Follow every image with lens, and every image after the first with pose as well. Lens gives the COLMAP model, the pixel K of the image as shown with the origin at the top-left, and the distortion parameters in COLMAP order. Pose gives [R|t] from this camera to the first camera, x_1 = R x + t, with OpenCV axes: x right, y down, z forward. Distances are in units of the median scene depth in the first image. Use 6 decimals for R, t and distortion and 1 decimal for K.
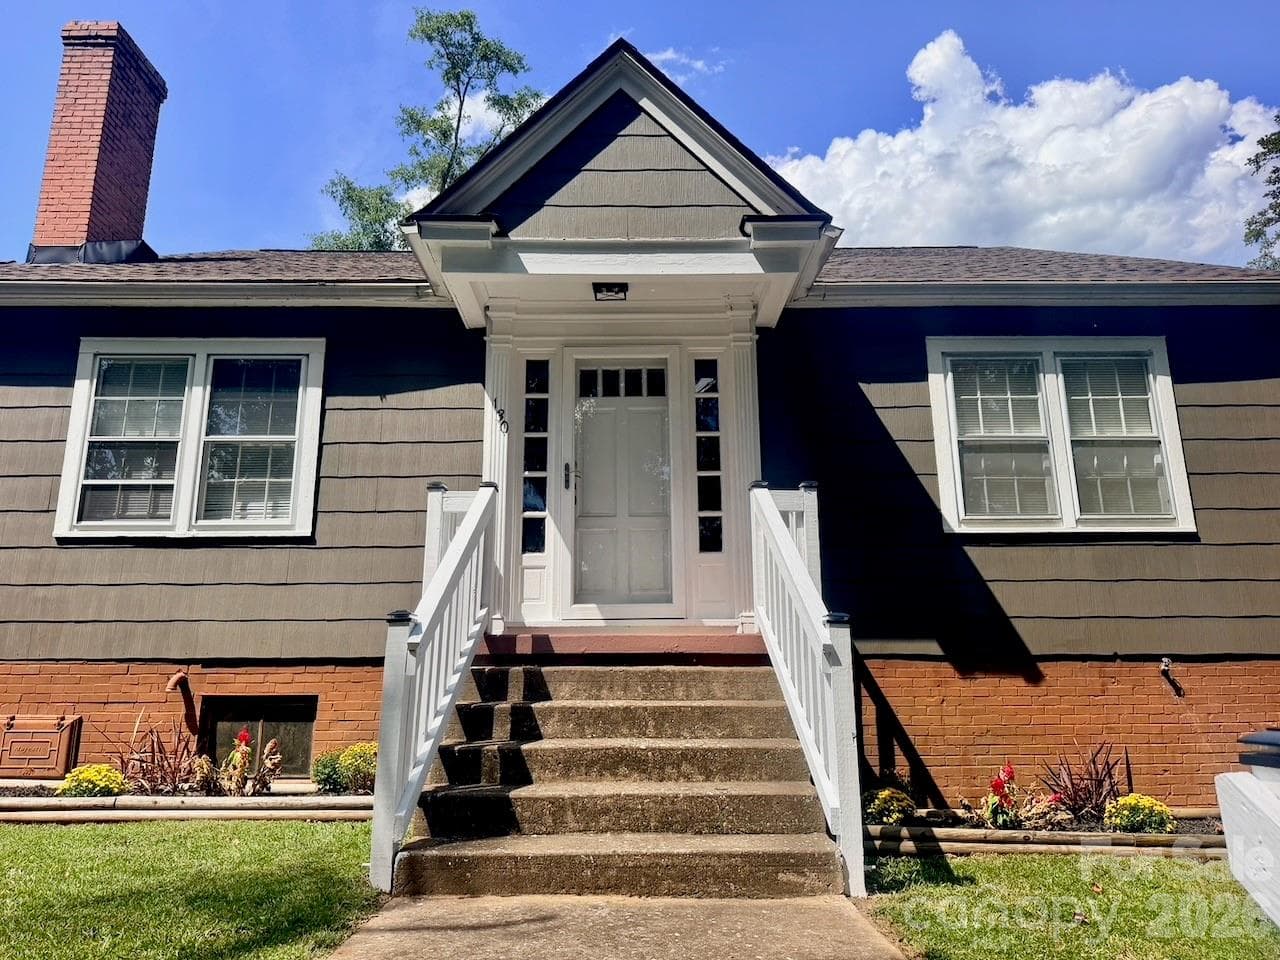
lens RADIAL K [[935.1, 0, 587.0], [0, 935.1, 490.9], [0, 0, 1]] dist [0.061173, -0.038479]
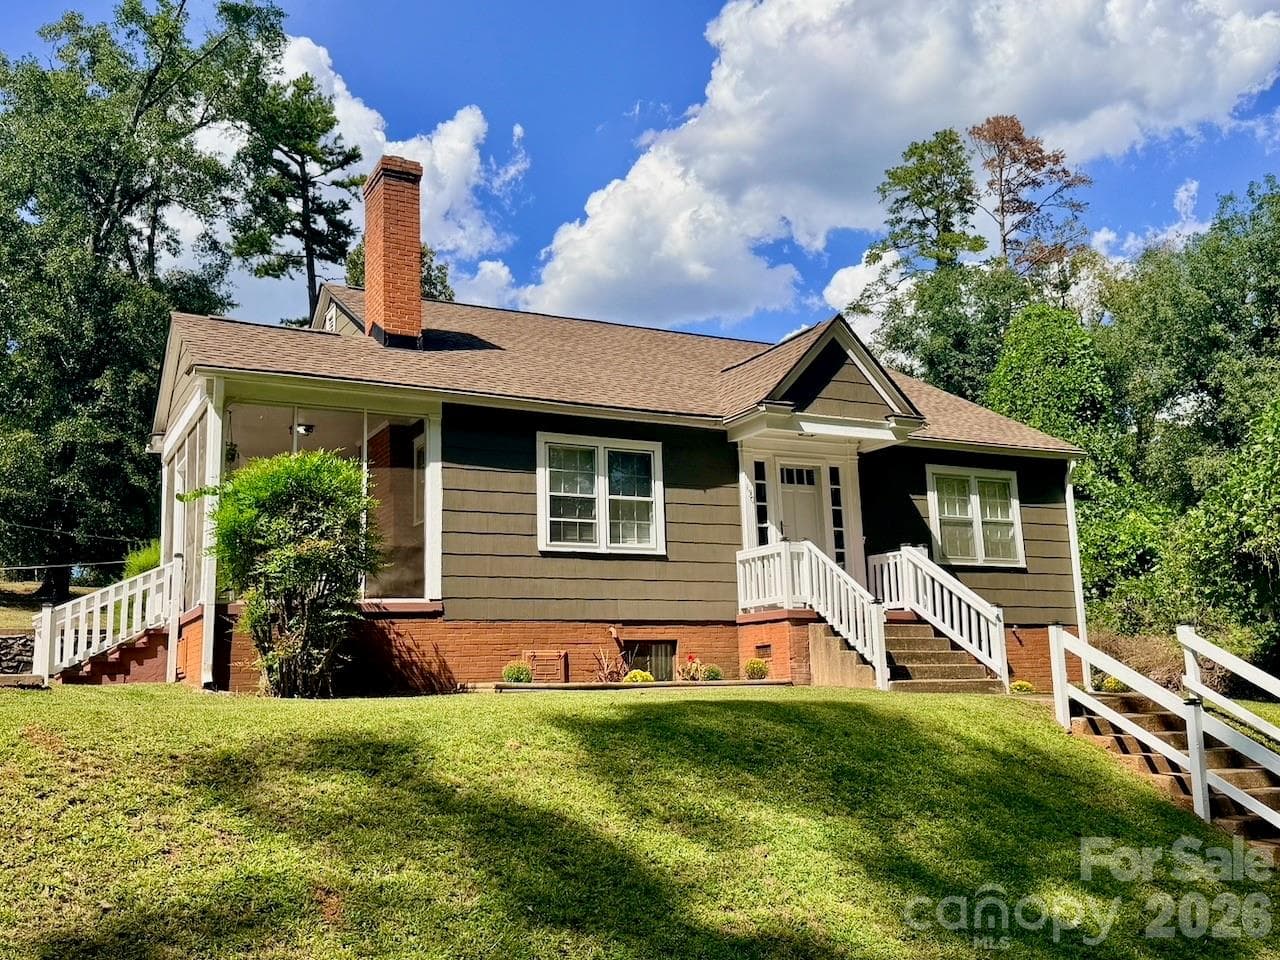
lens RADIAL K [[1188.8, 0, 635.7], [0, 1188.8, 484.6], [0, 0, 1]] dist [0.069209, 0.000000]
pose [[0.890819, 0.060945, 0.450252, -1.374646], [-0.077118, 0.996866, 0.017644, -0.123152], [-0.447765, -0.050440, 0.892727, -1.014740]]
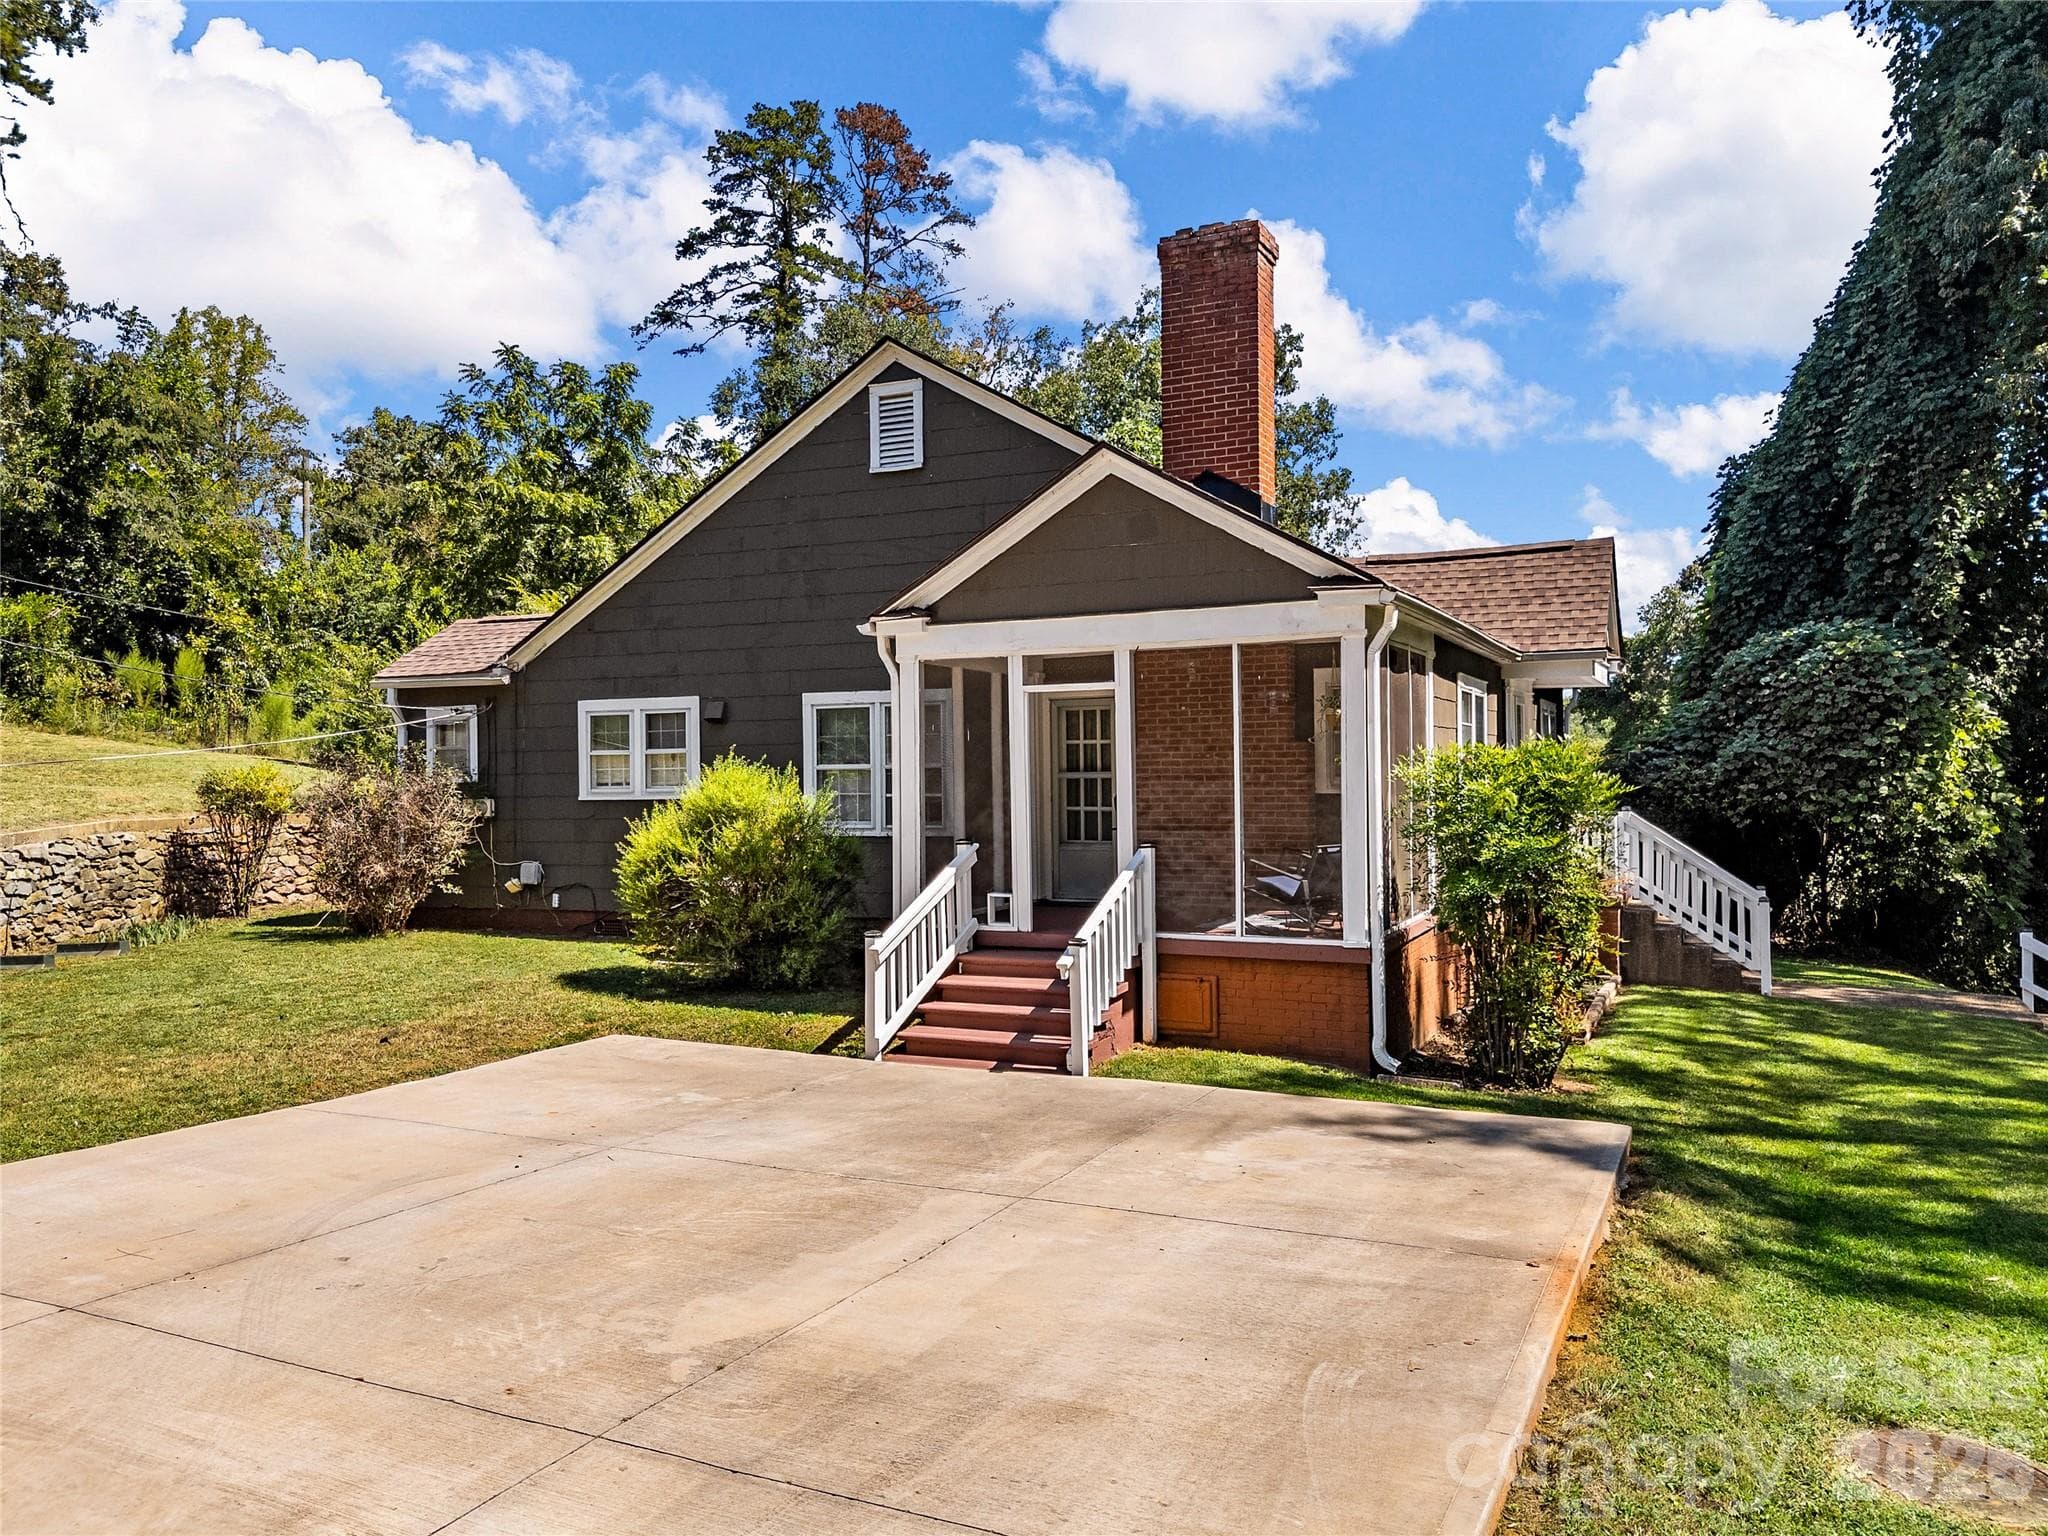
lens RADIAL K [[1496.2, 0, 1007.0], [0, 1496.2, 768.0], [0, 0, 1]] dist [0.061173, -0.038479]
pose [[0.466008, 0.002870, 0.884776, -2.680155], [-0.189699, 0.977064, 0.096744, -0.125630], [-0.864206, -0.212924, 0.455864, 0.575591]]
